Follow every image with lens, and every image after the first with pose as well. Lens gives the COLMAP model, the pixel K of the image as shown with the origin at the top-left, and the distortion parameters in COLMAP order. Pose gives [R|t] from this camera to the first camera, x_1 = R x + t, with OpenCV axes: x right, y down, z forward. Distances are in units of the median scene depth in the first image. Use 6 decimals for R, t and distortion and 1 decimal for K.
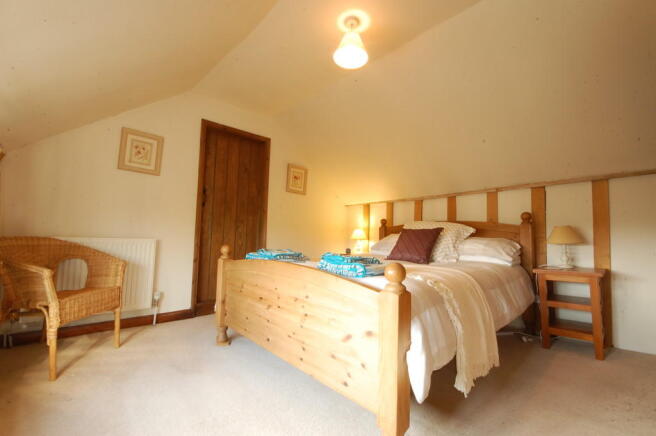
lens RADIAL K [[285.2, 0, 326.0], [0, 285.2, 215.7], [0, 0, 1]] dist [0.000491, -0.000033]
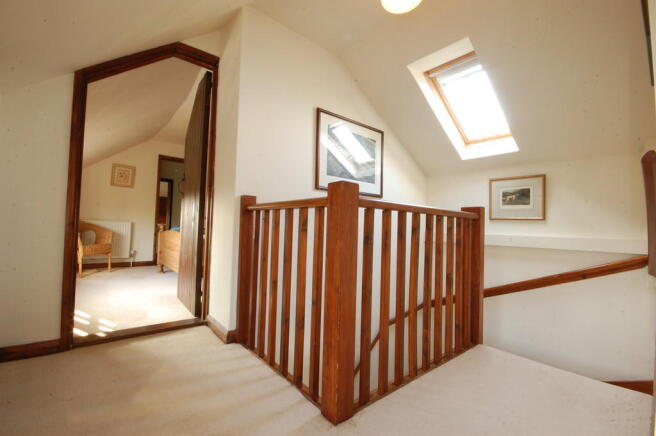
lens RADIAL K [[285.2, 0, 330.1], [0, 285.2, 220.5], [0, 0, 1]] dist [0.000491, -0.000033]
pose [[0.999242, 0.012891, -0.036727, 0.816451], [-0.011737, 0.999436, 0.031473, -0.003625], [0.037112, -0.031018, 0.998830, -0.869930]]
